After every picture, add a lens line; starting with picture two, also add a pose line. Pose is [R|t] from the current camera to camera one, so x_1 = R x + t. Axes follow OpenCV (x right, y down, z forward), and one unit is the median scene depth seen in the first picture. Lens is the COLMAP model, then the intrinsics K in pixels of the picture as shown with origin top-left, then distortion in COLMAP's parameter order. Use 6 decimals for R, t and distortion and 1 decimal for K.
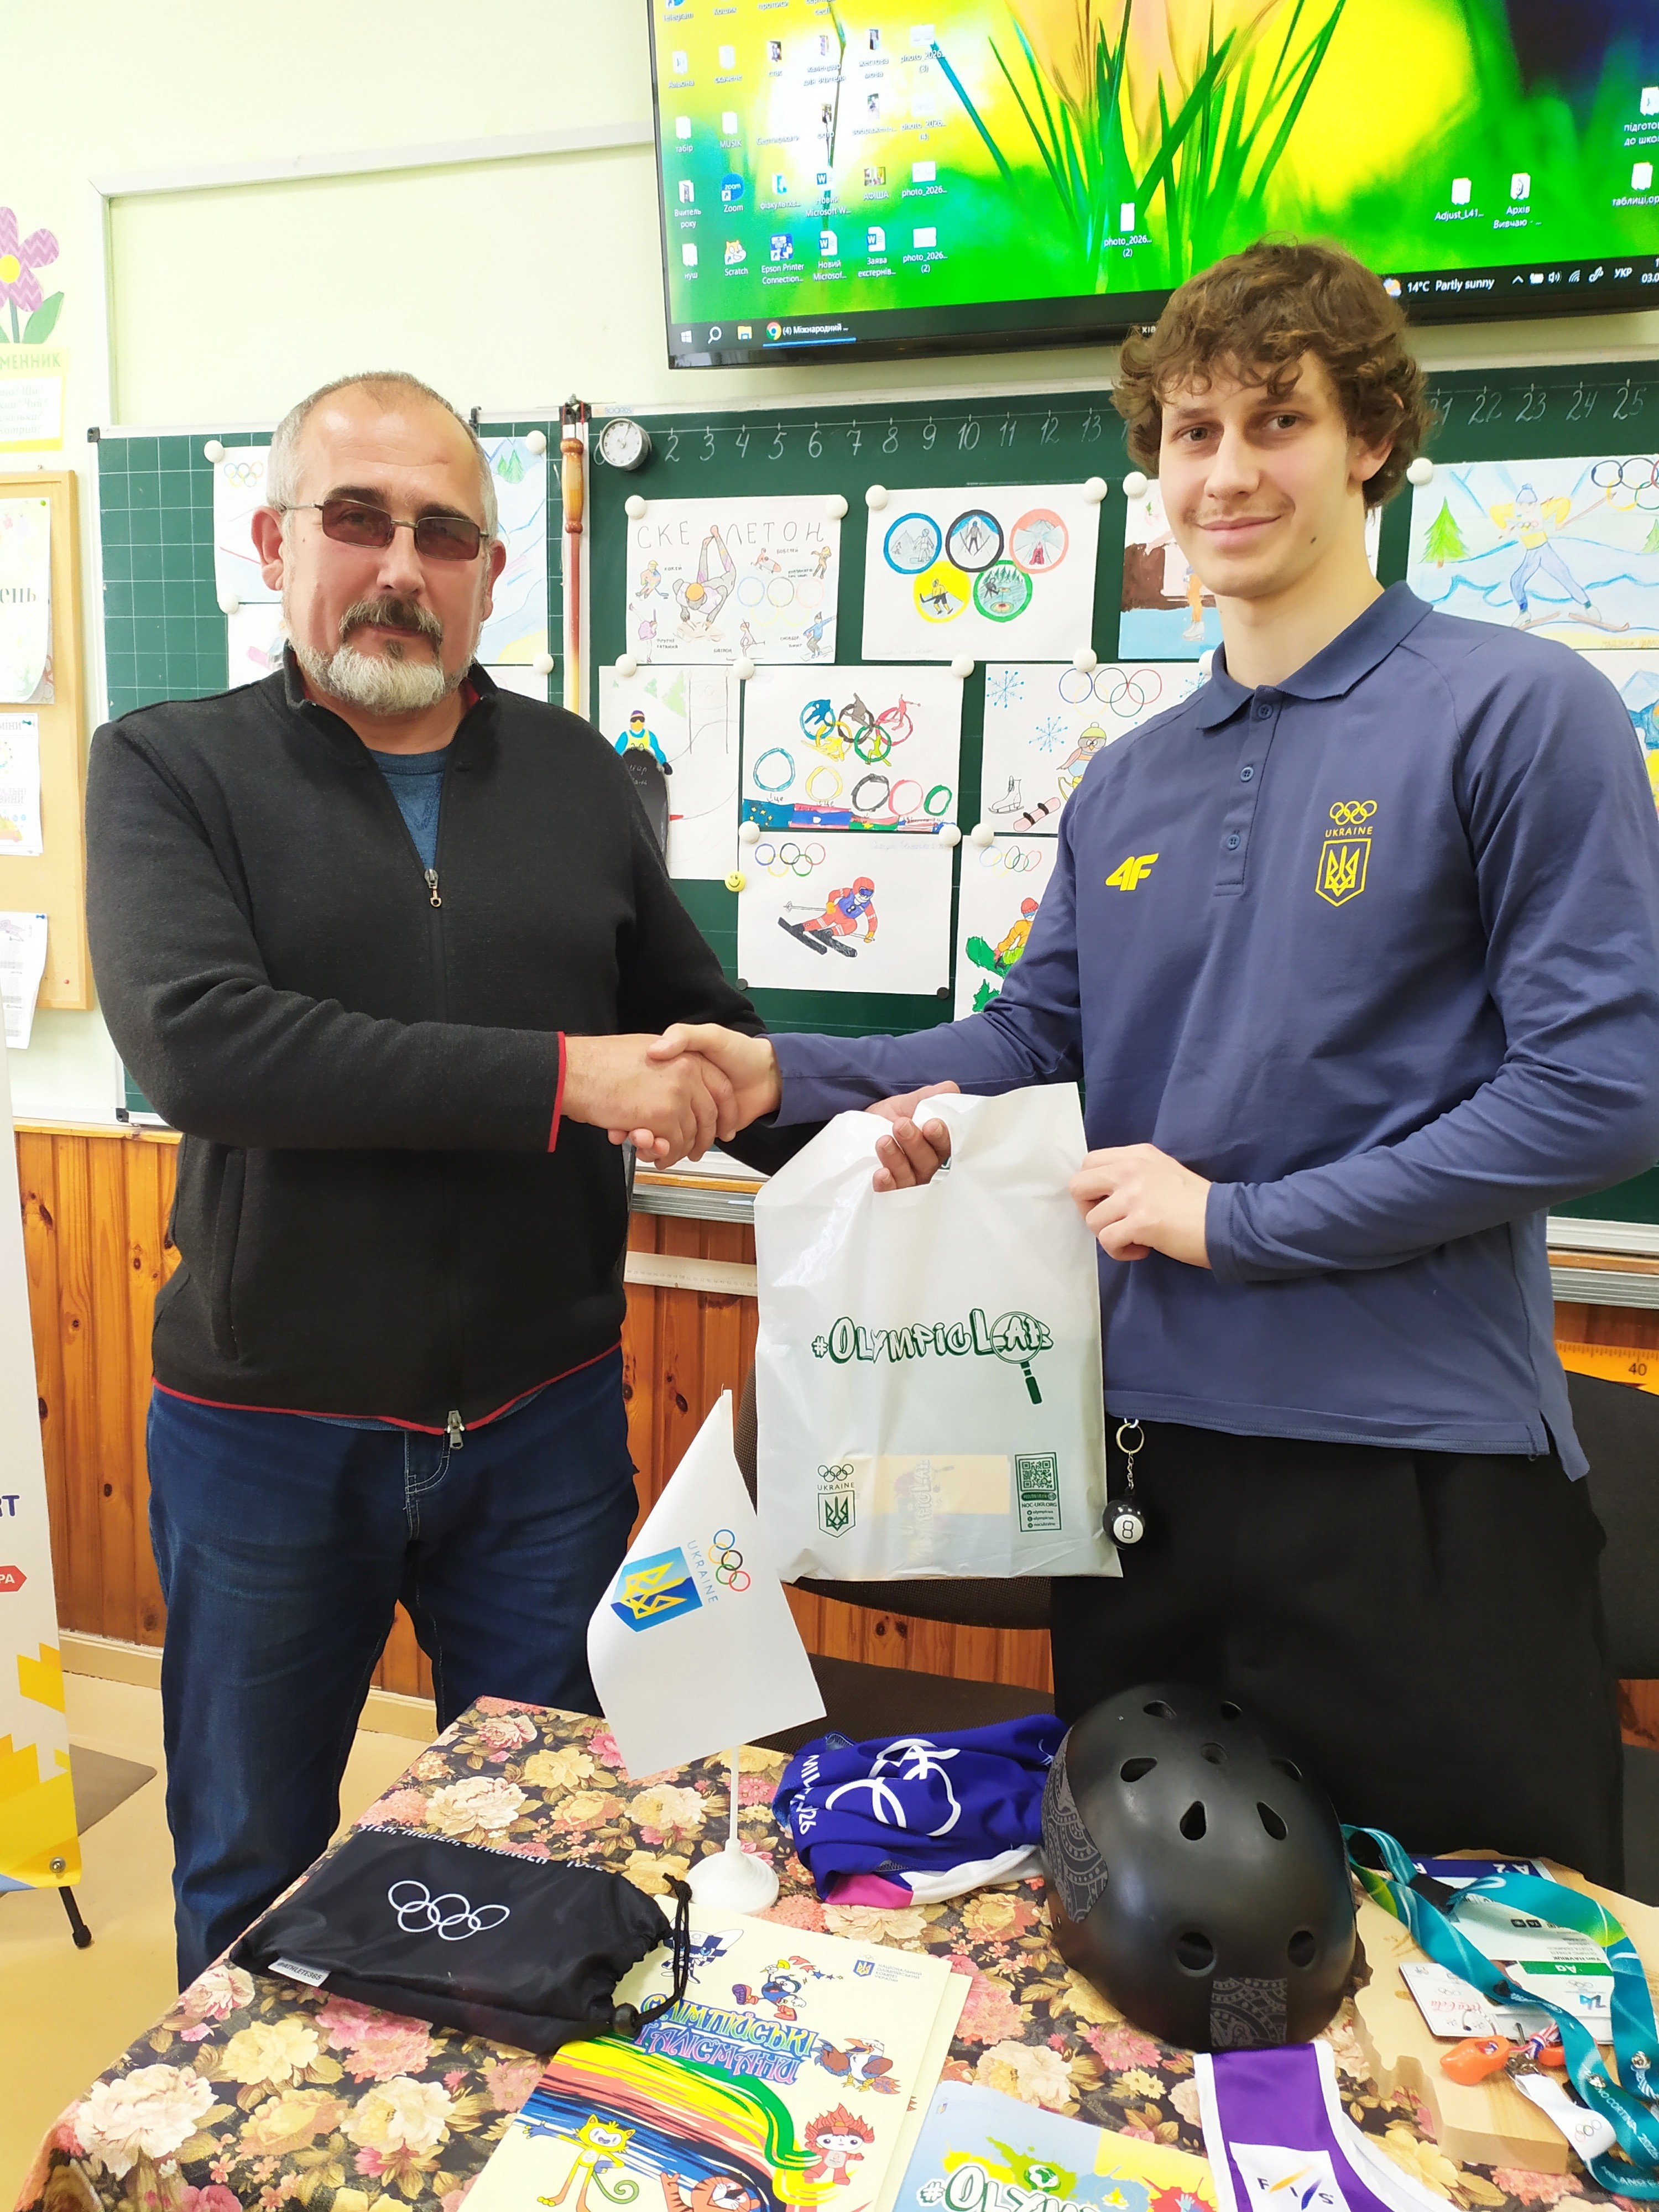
lens RADIAL K [[1617.4, 0, 834.1], [0, 1617.4, 1092.0], [0, 0, 1]] dist [0.064450, -0.081228]
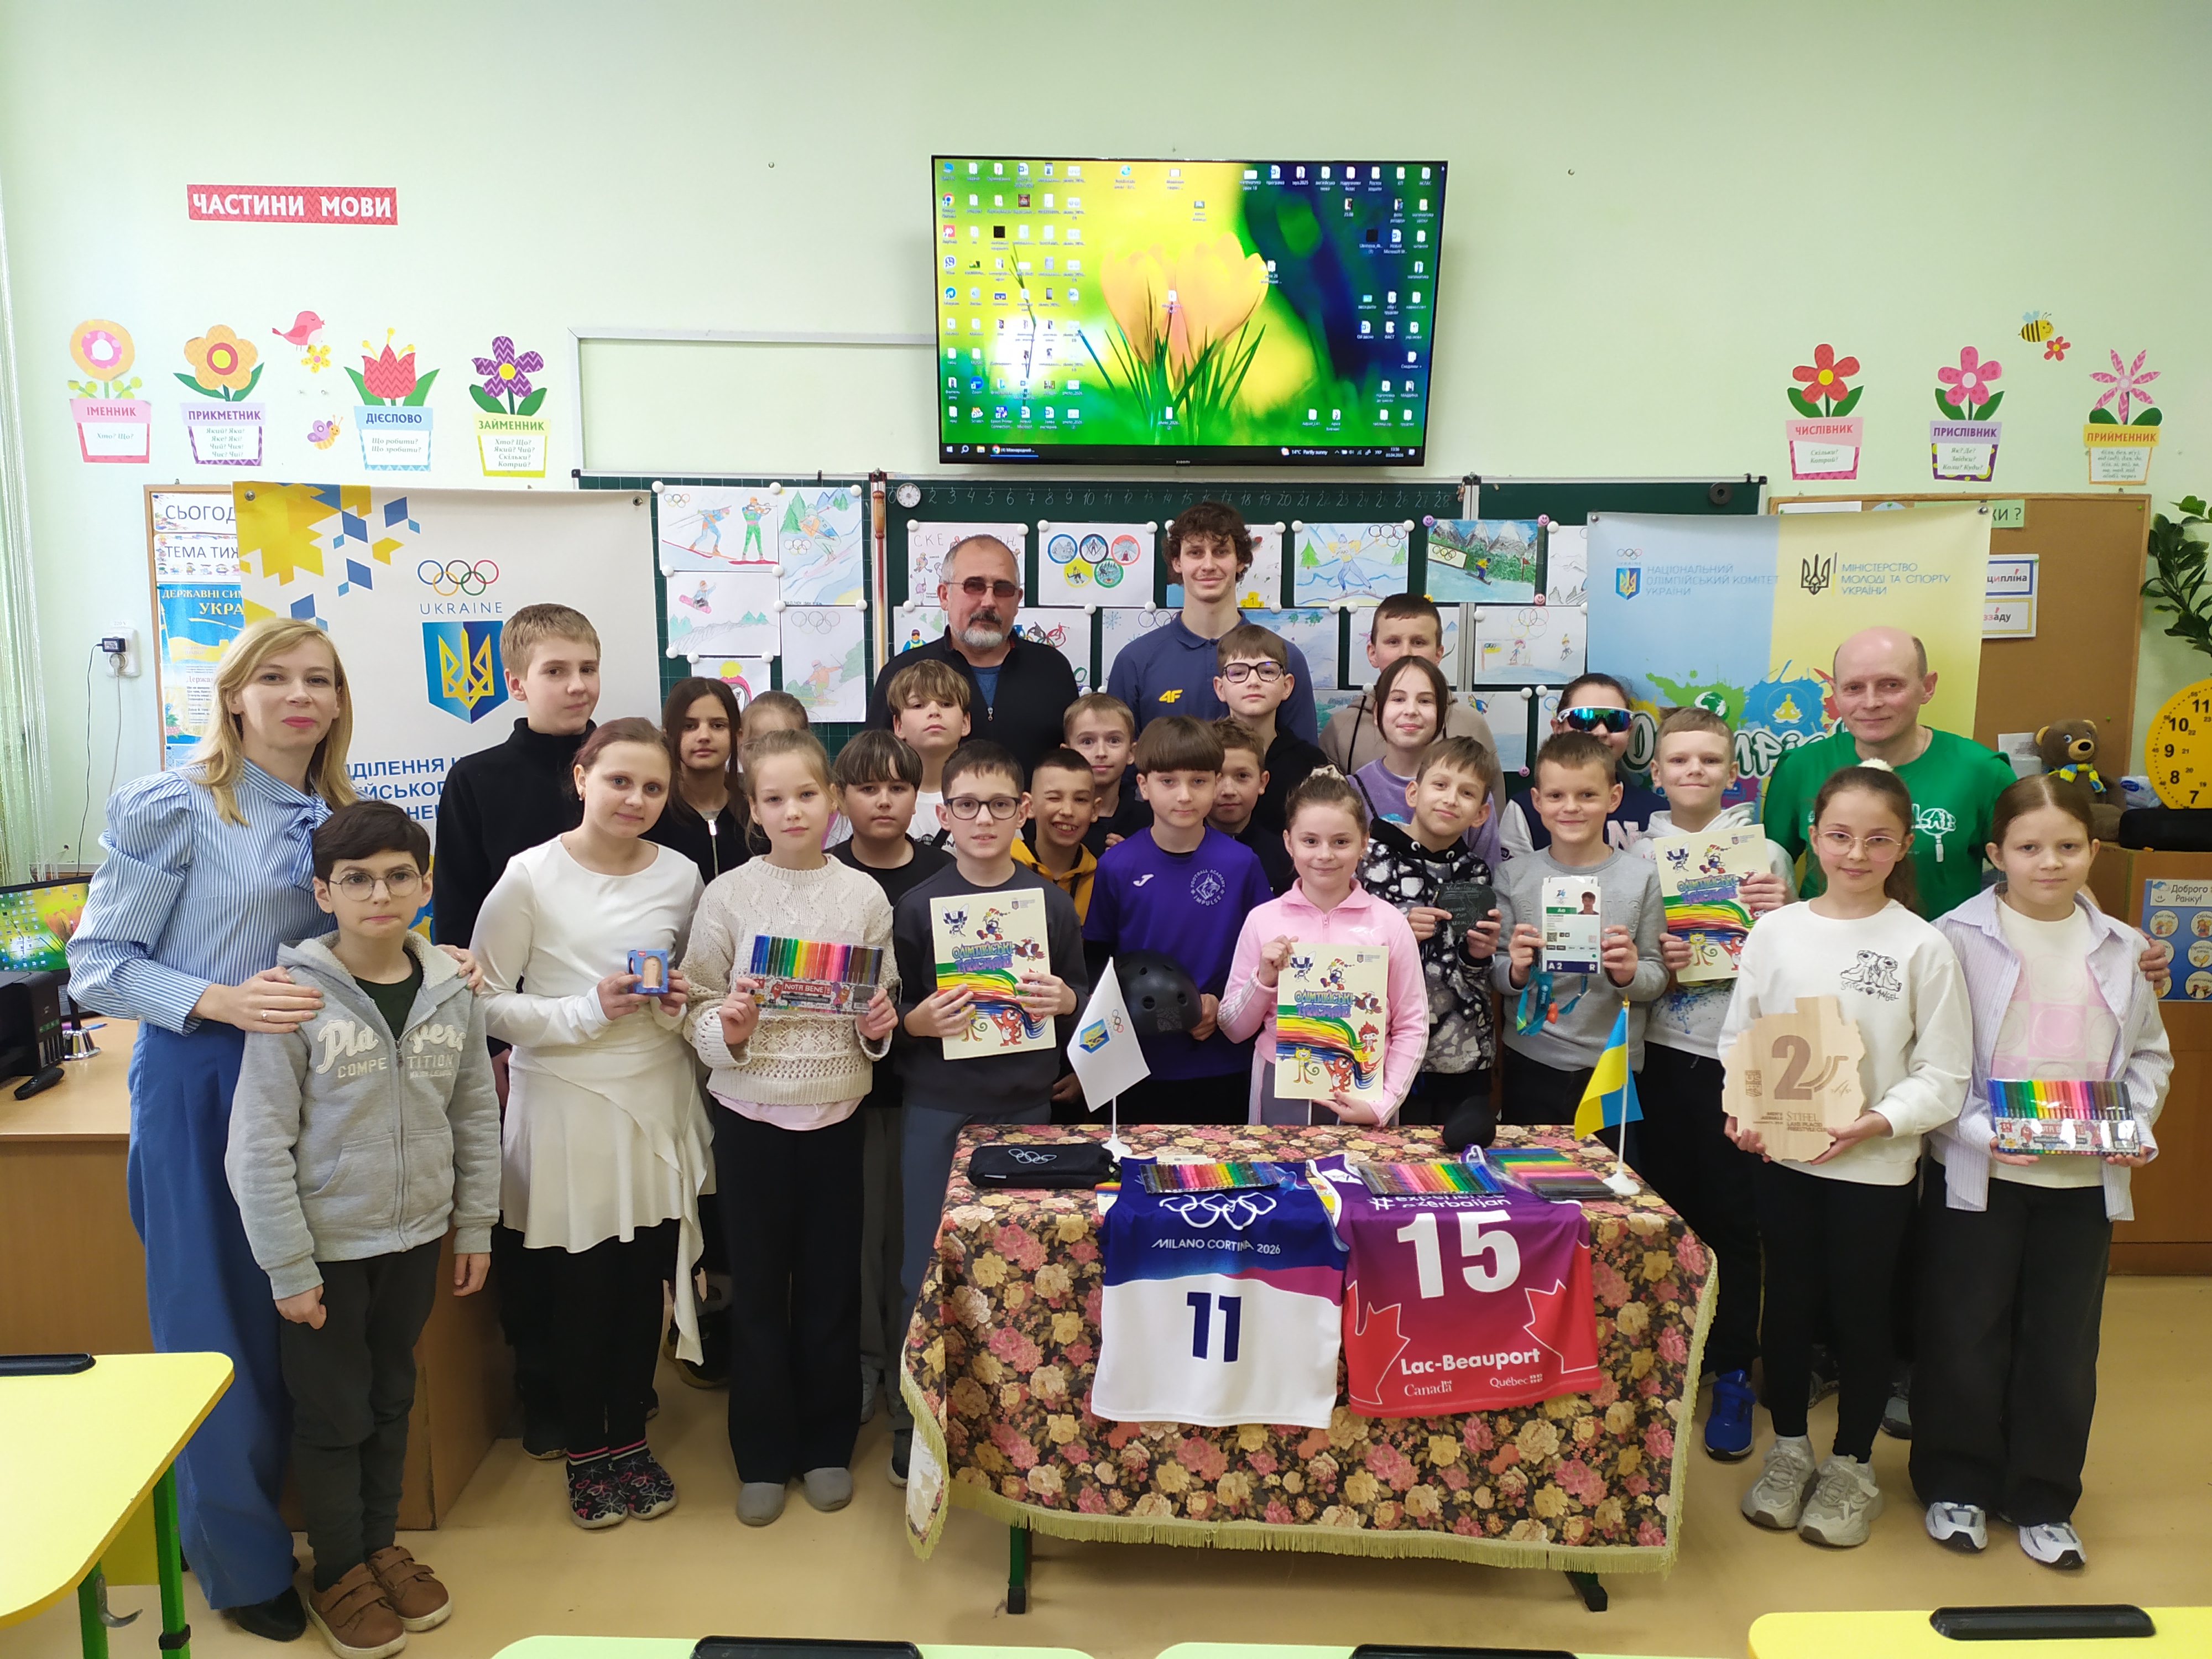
lens RADIAL K [[1684.8, 0, 1101.0], [0, 1684.8, 861.7], [0, 0, 1]] dist [0.083354, -0.122592]
pose [[0.951384, -0.065724, 0.300914, -0.568720], [0.063209, 0.997836, 0.018094, 0.014226], [-0.301452, 0.001806, 0.953480, -1.021838]]
